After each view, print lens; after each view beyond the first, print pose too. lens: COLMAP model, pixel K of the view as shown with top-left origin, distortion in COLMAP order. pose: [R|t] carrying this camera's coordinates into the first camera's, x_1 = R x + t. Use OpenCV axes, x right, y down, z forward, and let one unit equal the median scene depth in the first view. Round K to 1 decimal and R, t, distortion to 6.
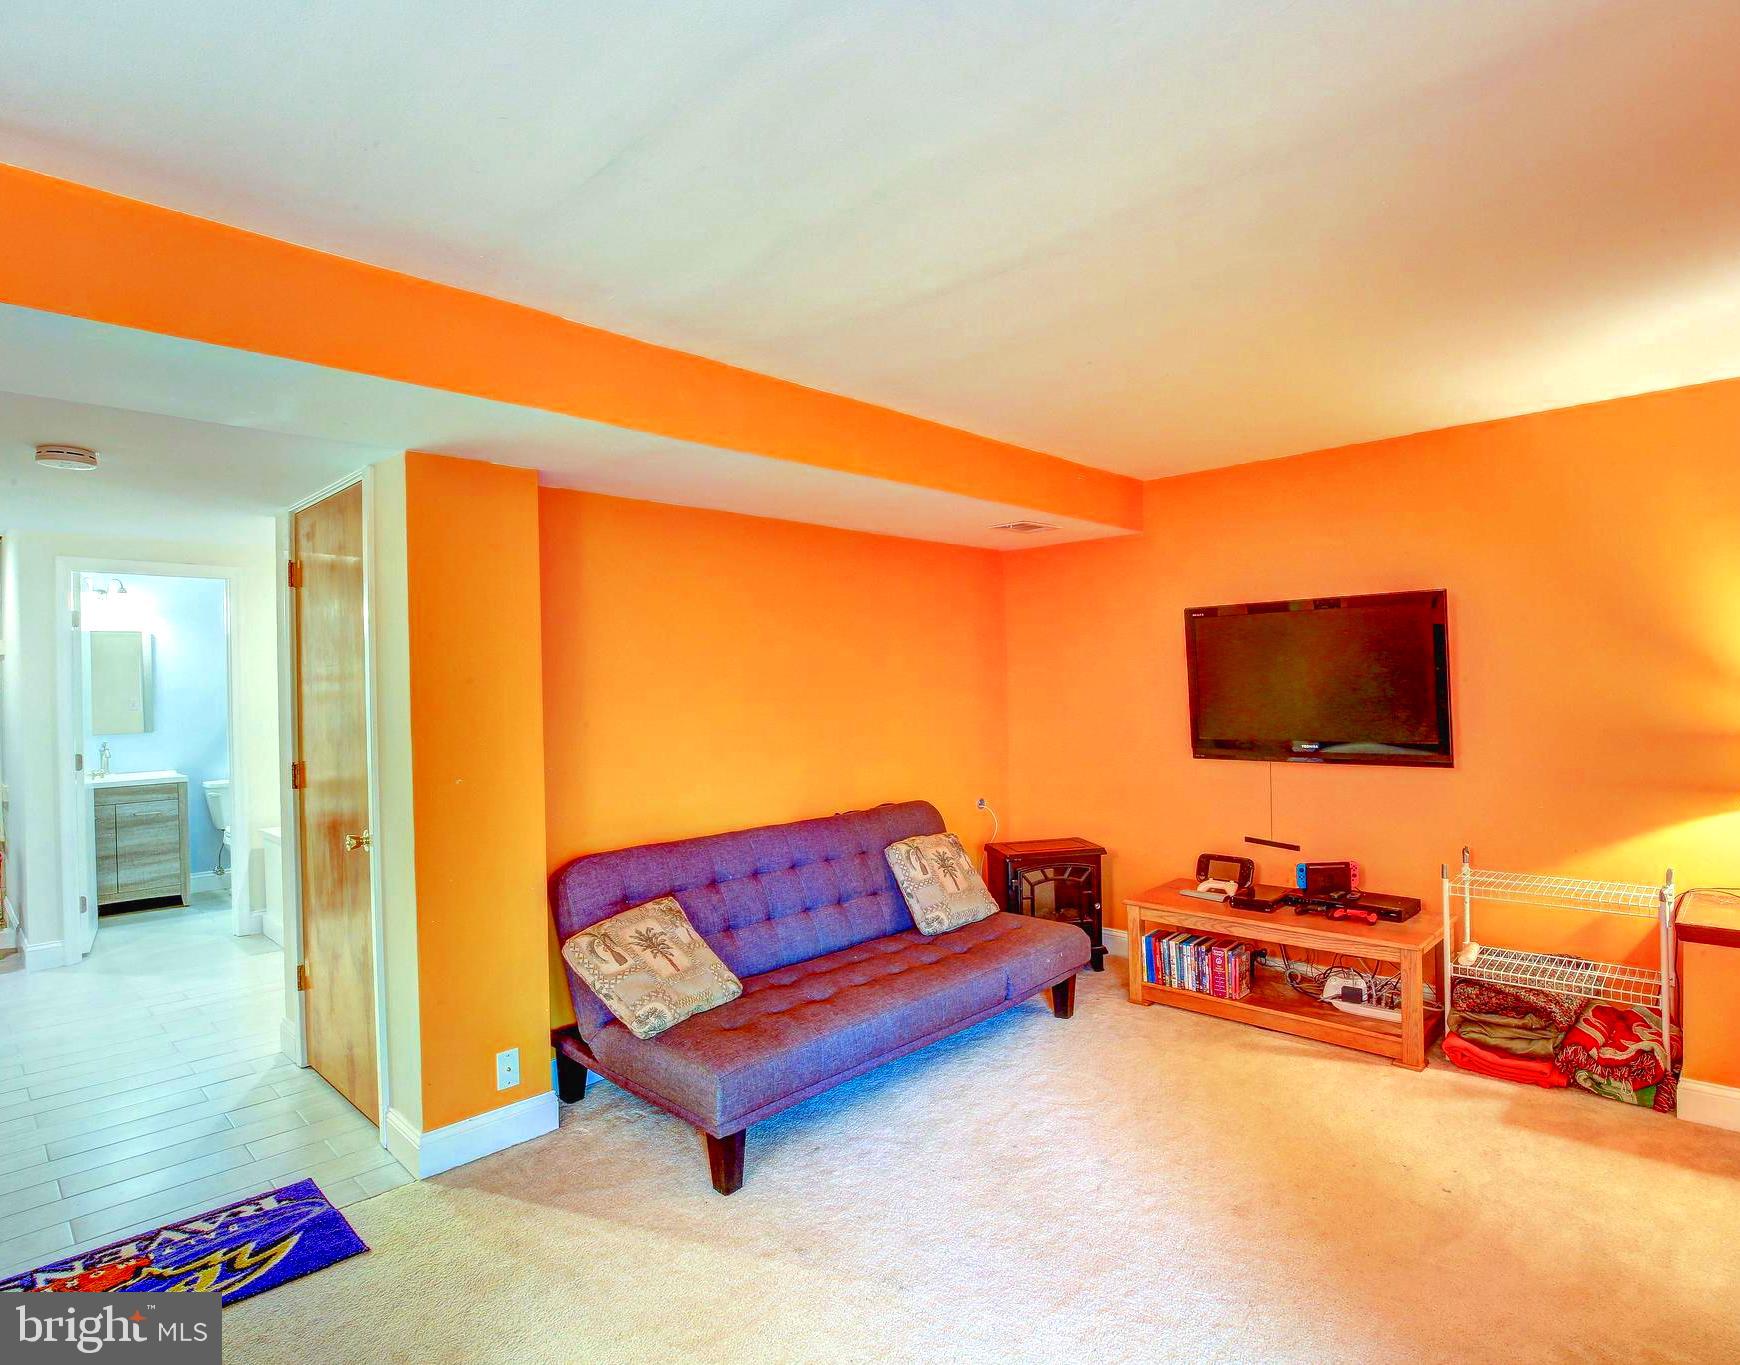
lens RADIAL K [[946.9, 0, 877.7], [0, 946.9, 682.8], [0, 0, 1]] dist [-0.008780, -0.001380]
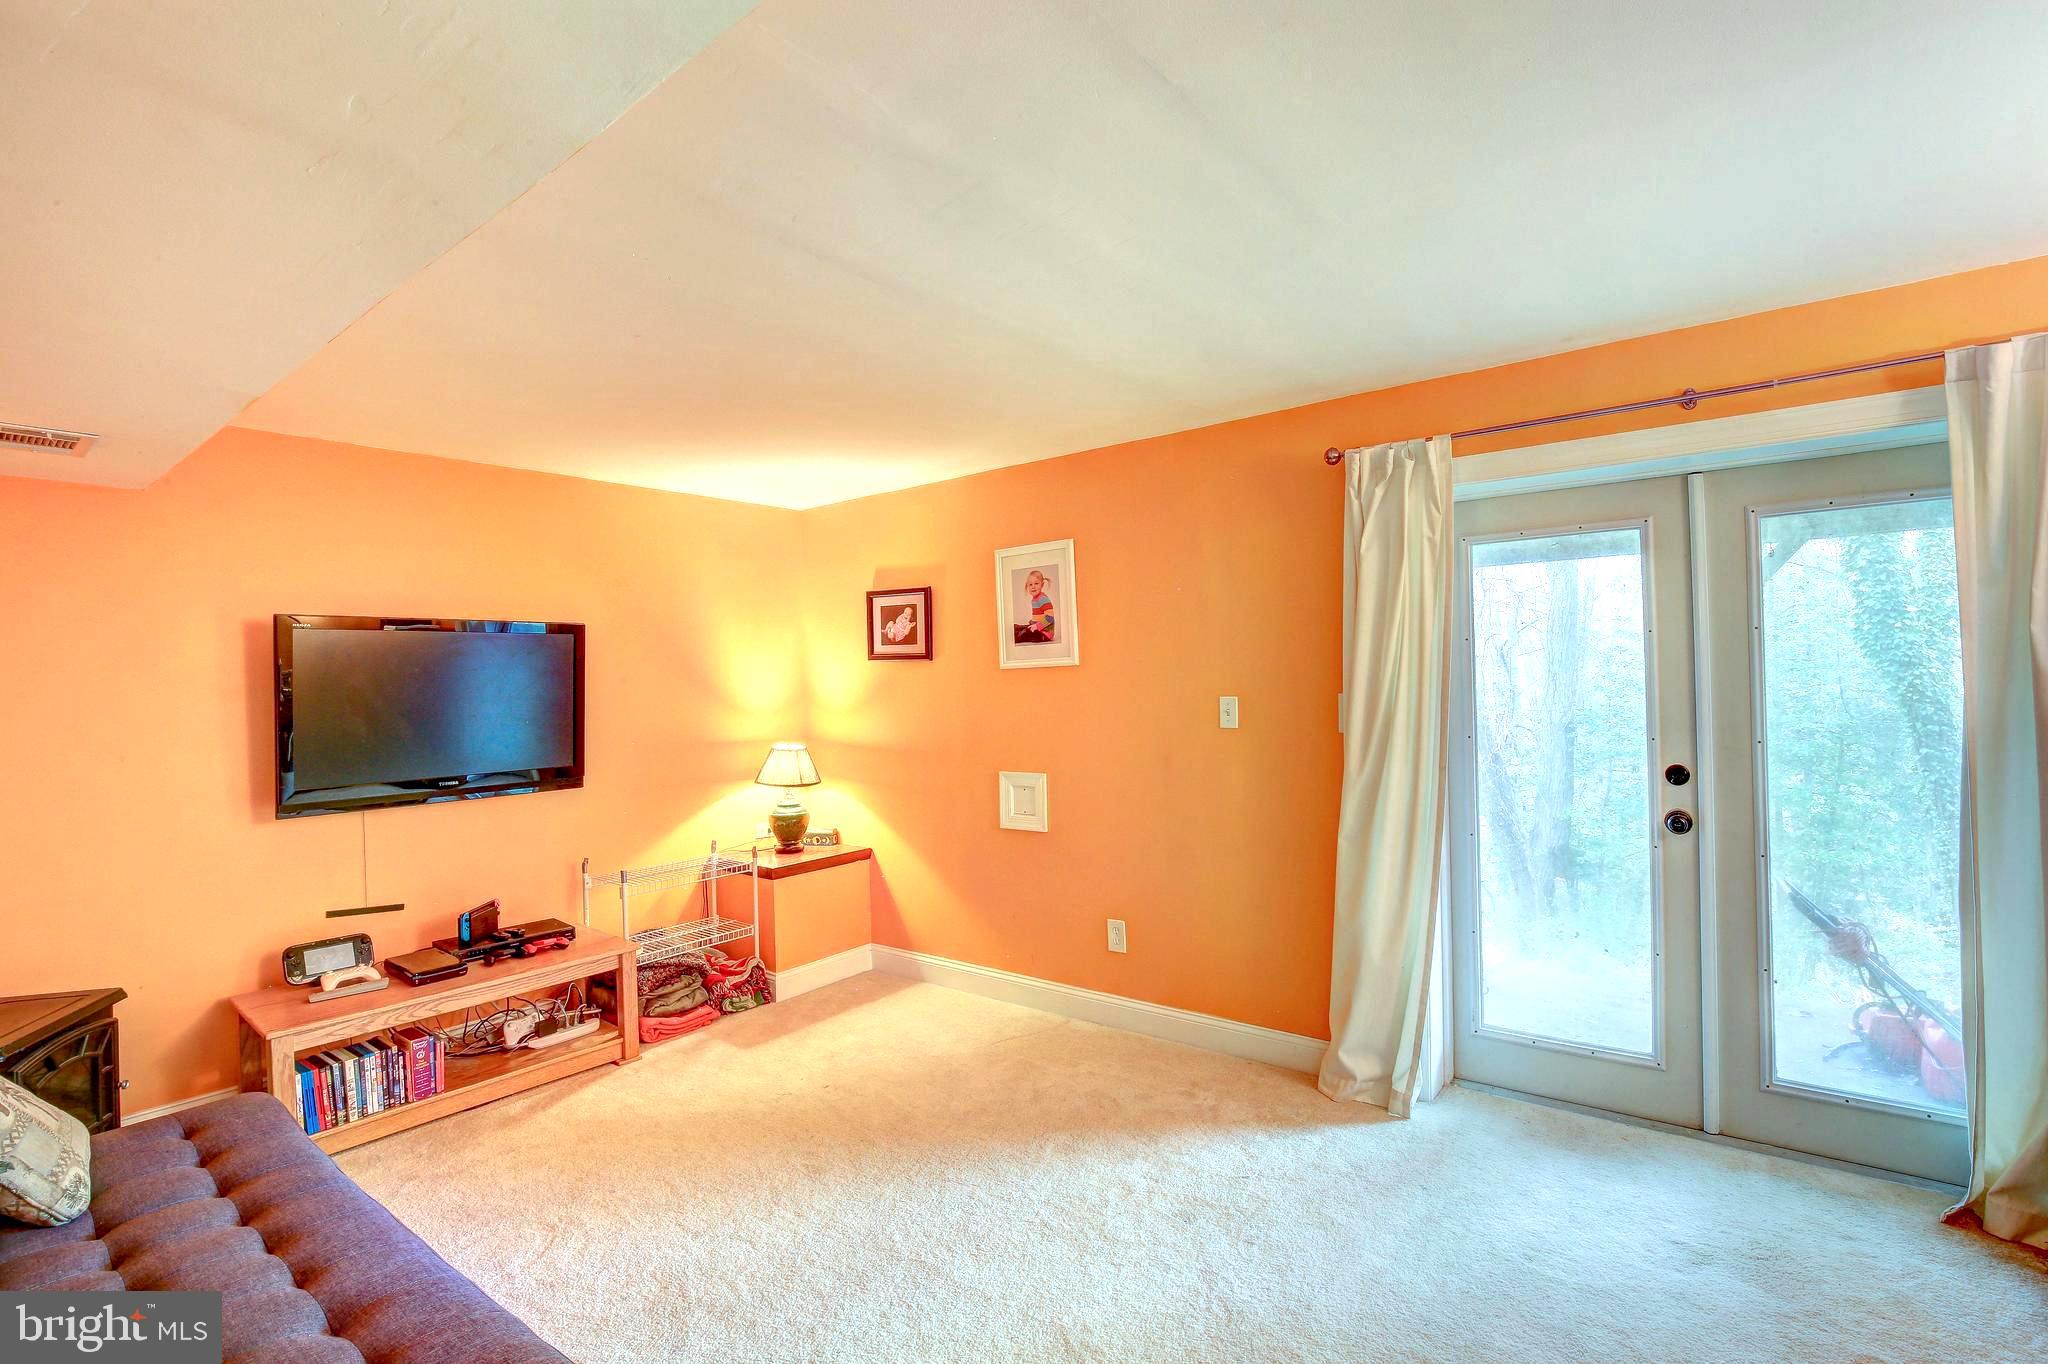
lens RADIAL K [[940.2, 0, 1032.8], [0, 940.2, 683.1], [0, 0, 1]] dist [-0.025128, 0.000257]
pose [[-0.078757, 0.027976, 0.996501, -0.564808], [0.037995, 0.998964, -0.025042, 0.017766], [-0.996170, 0.035890, -0.079738, 0.618599]]
